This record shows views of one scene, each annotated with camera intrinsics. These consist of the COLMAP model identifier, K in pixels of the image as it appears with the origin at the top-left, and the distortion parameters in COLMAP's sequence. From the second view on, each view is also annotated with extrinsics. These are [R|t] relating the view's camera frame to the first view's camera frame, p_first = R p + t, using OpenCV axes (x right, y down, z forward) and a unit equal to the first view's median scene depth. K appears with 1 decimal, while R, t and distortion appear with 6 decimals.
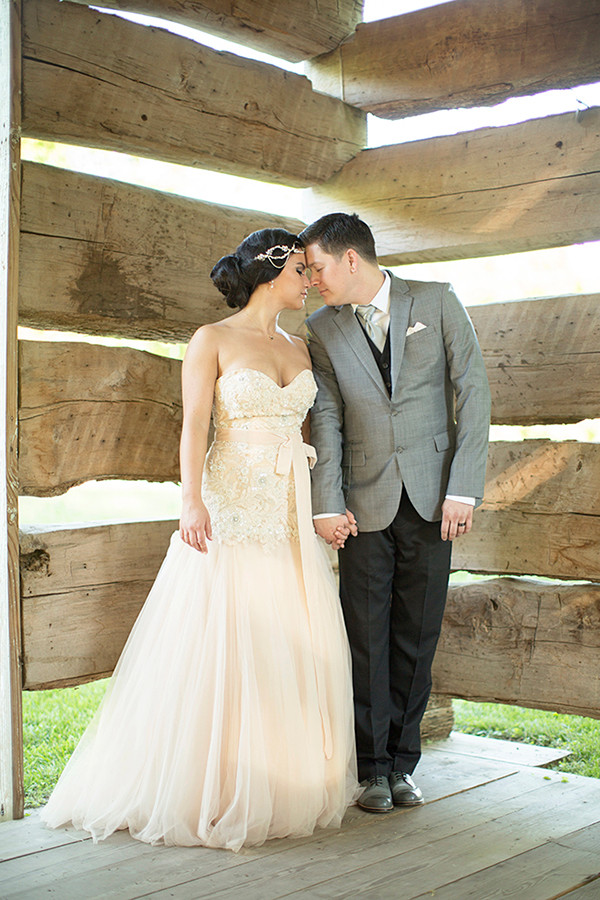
lens RADIAL K [[1283.4, 0, 296.6], [0, 1283.4, 449.9], [0, 0, 1]] dist [-0.127962, 0.000000]
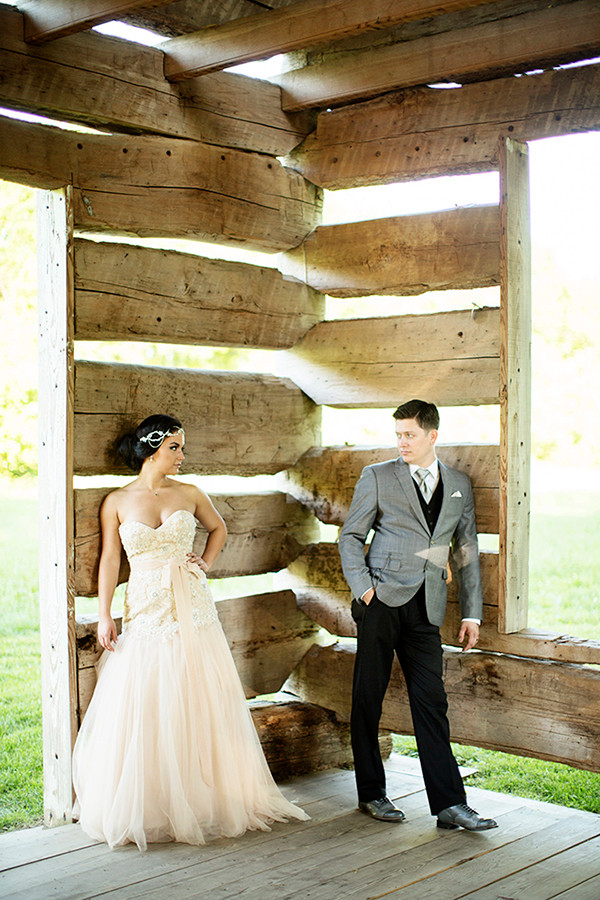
lens RADIAL K [[1283.4, 0, 299.7], [0, 1283.4, 453.0], [0, 0, 1]] dist [-0.127962, 0.000000]
pose [[0.999957, -0.002822, 0.008837, 0.020363], [0.002769, 0.999978, 0.005999, -0.122718], [-0.008854, -0.005975, 0.999943, -0.394804]]
